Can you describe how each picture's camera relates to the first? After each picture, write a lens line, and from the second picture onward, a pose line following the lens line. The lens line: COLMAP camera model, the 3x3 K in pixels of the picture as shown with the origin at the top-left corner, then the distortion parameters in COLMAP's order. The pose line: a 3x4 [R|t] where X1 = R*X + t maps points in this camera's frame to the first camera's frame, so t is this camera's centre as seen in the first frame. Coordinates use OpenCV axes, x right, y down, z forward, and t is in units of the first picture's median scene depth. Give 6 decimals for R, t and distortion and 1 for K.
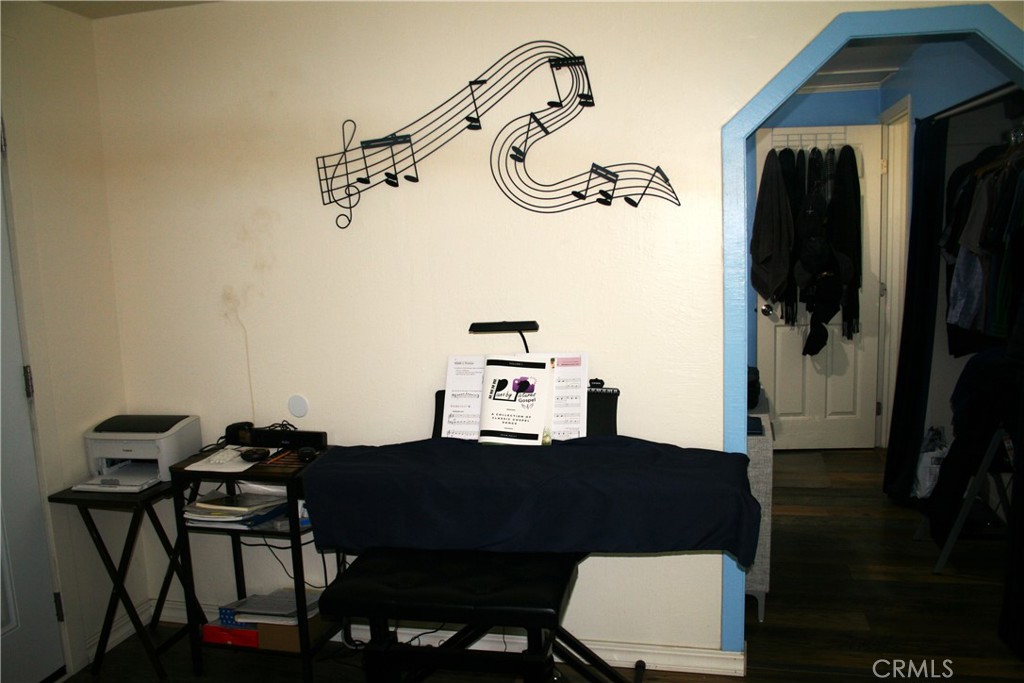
lens RADIAL K [[843.2, 0, 512.0], [0, 843.2, 341.4], [0, 0, 1]] dist [-0.095140, 0.007443]
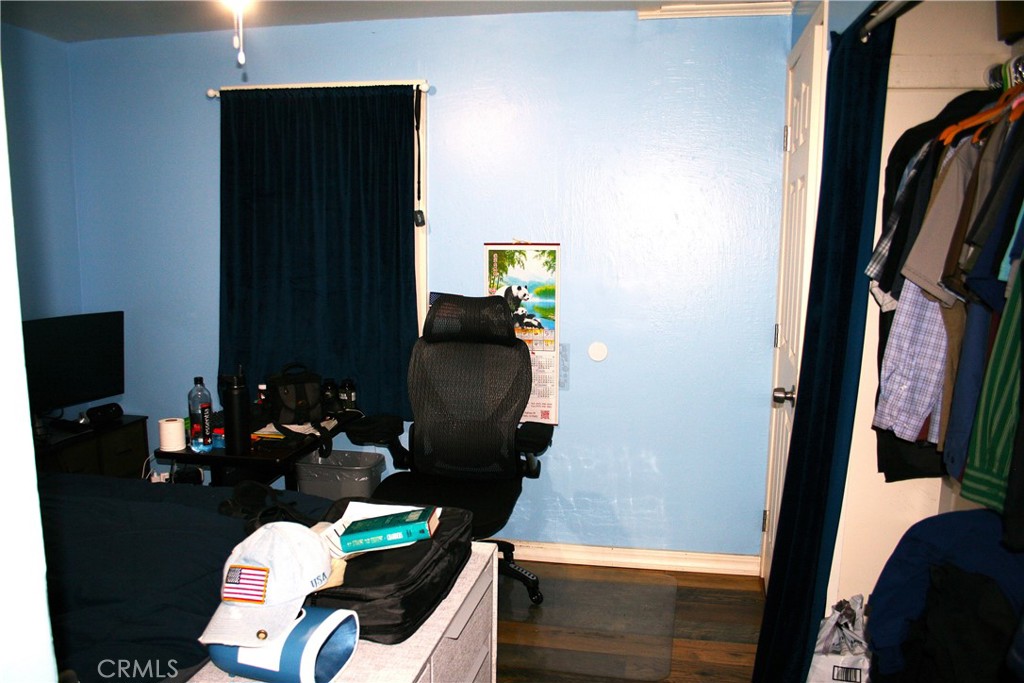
lens RADIAL K [[843.2, 0, 510.9], [0, 843.2, 343.0], [0, 0, 1]] dist [-0.095140, 0.007443]
pose [[0.998040, 0.036797, 0.050624, 0.271045], [-0.037012, 0.999309, 0.003301, -0.067709], [-0.050467, -0.005168, 0.998712, 0.486611]]
